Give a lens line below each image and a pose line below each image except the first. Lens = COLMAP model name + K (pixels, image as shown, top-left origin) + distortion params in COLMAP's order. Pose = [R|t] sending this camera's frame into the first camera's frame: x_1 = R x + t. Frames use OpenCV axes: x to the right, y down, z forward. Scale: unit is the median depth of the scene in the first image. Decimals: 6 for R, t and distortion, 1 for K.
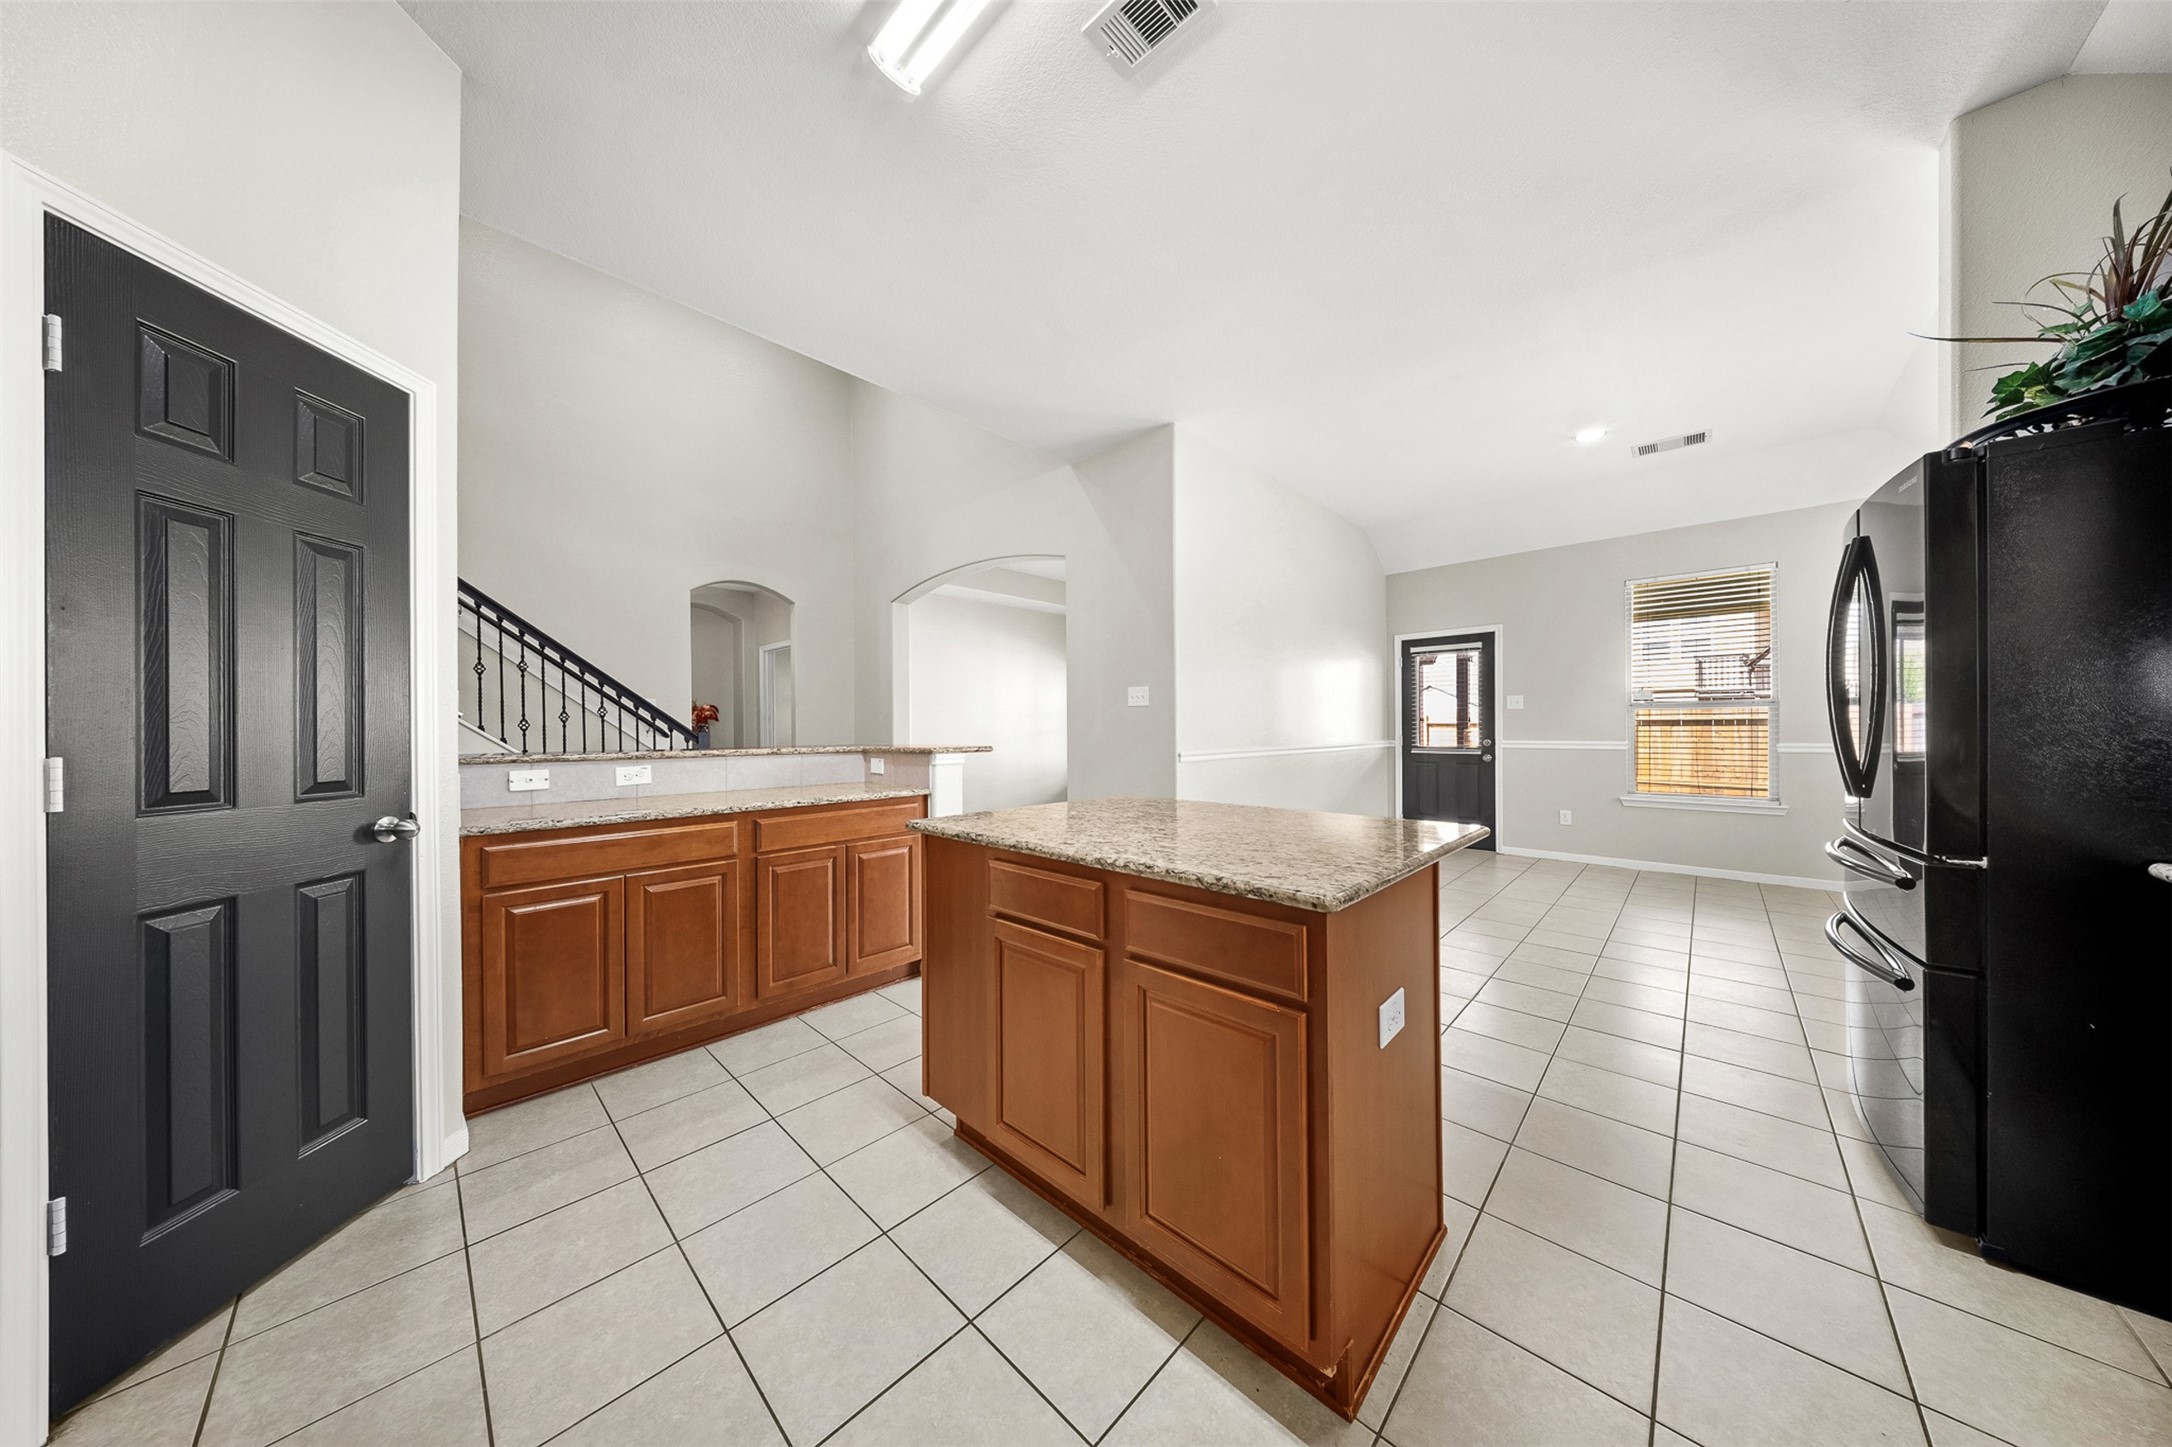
lens RADIAL K [[644.7, 0, 1094.2], [0, 644.7, 730.7], [0, 0, 1]] dist [0.000112, 0.000008]
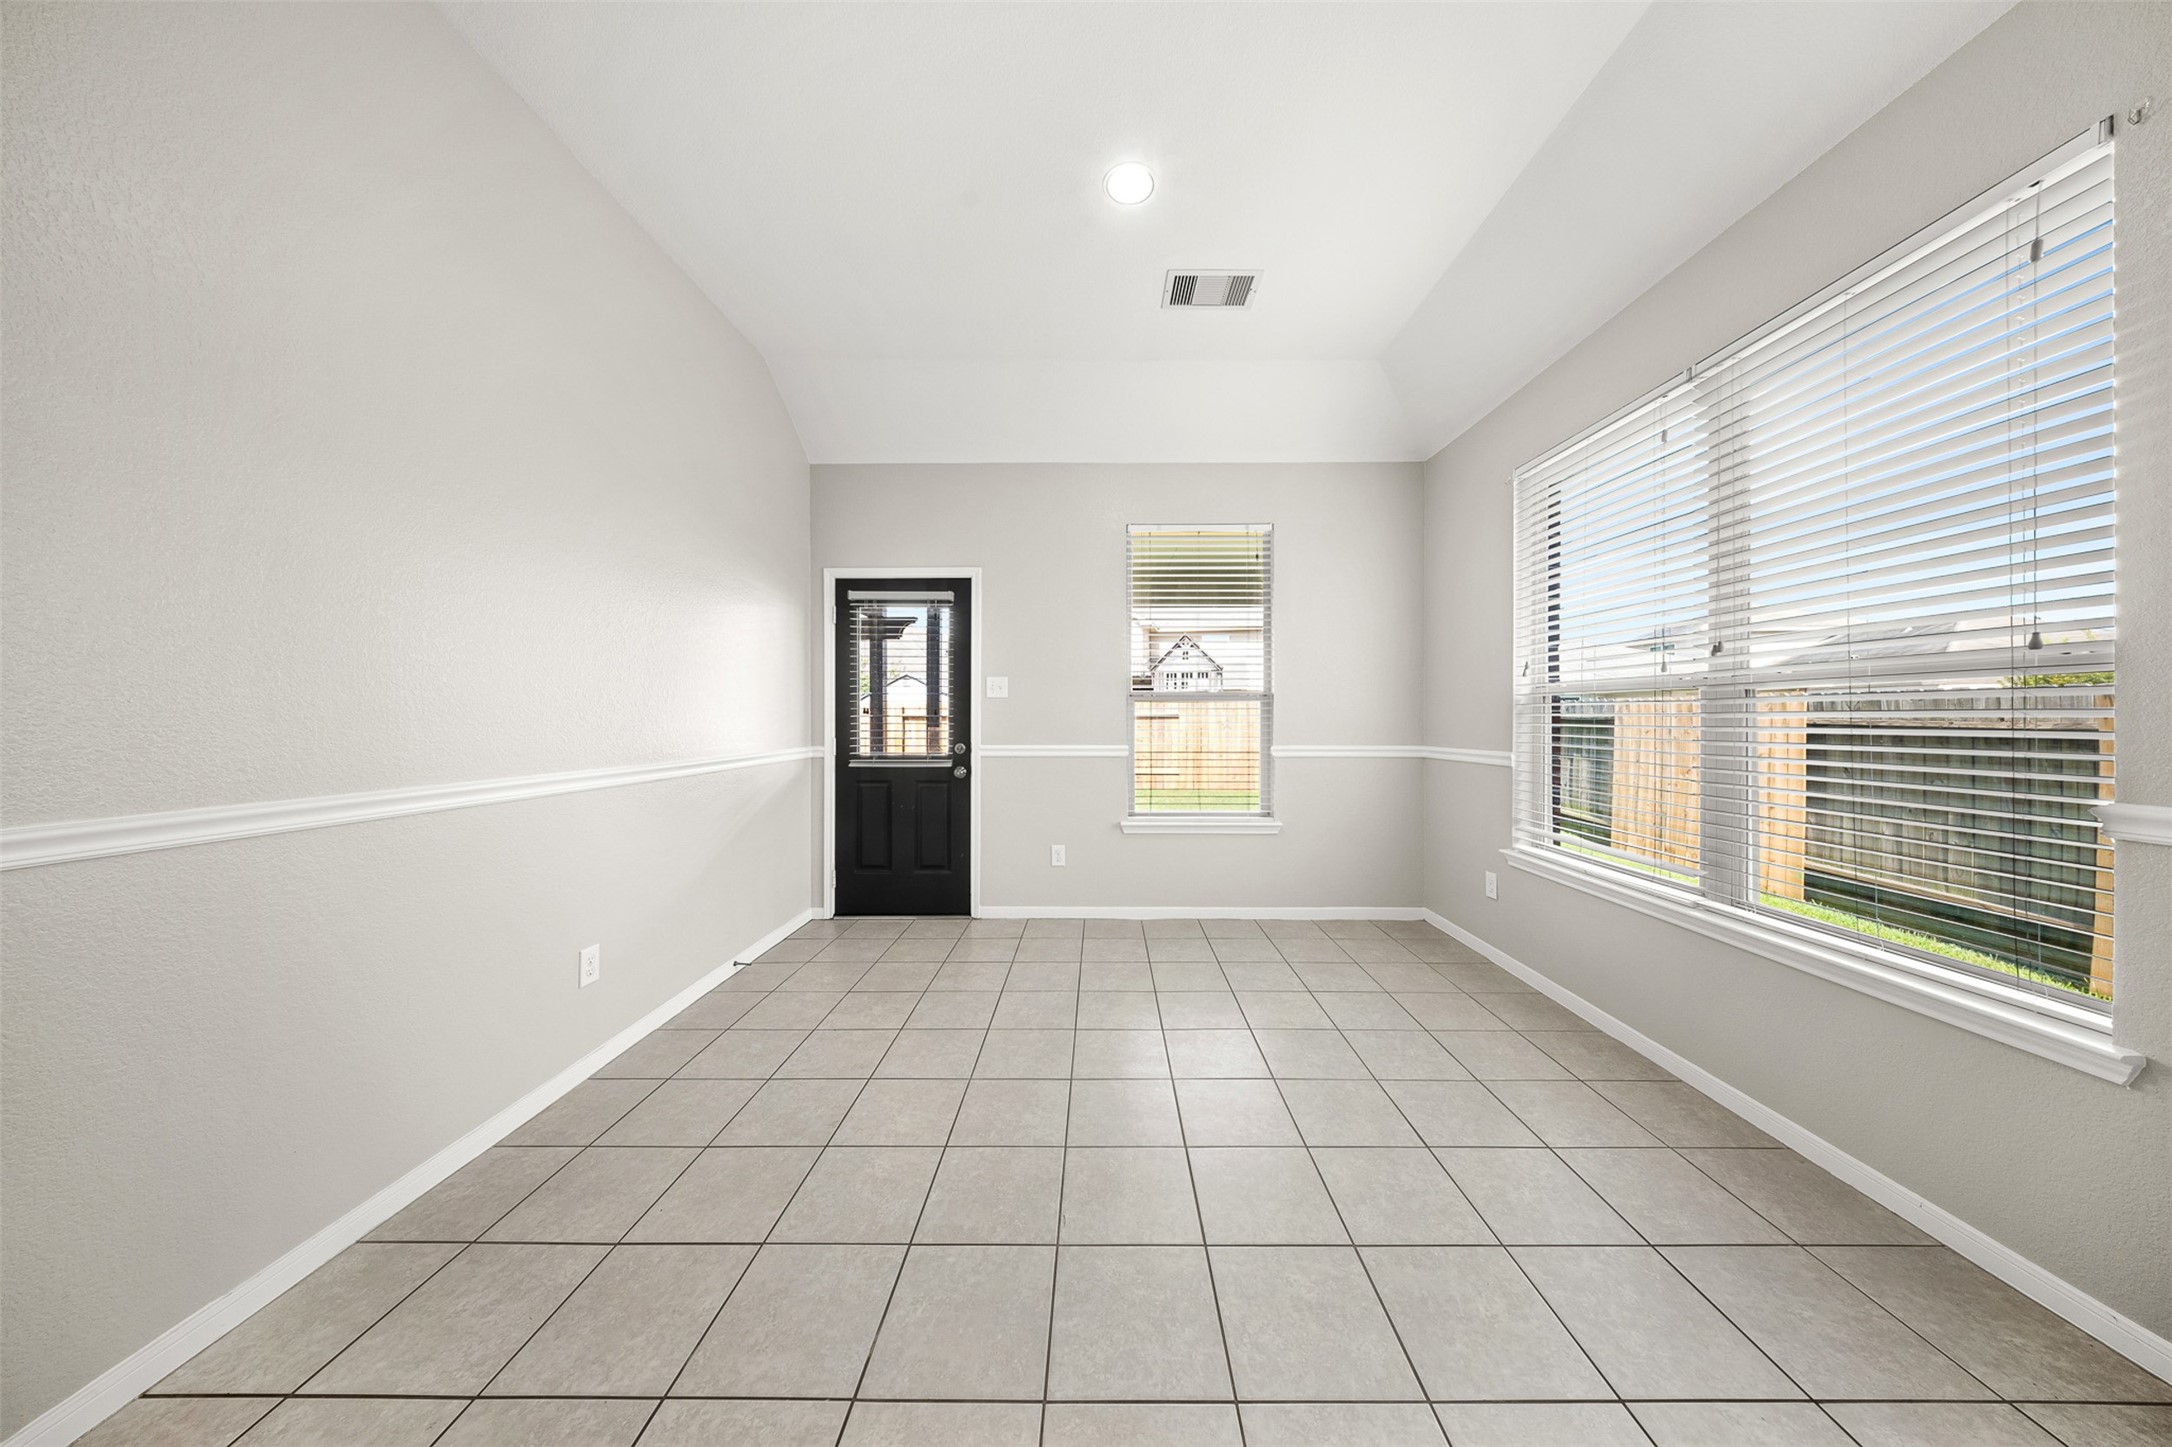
lens RADIAL K [[644.7, 0, 1091.7], [0, 644.7, 719.5], [0, 0, 1]] dist [0.000112, 0.000008]
pose [[0.730470, 0.003726, 0.682934, 0.255051], [-0.002569, 0.999993, -0.002707, -0.009059], [-0.682939, 0.000223, 0.730475, 0.423058]]
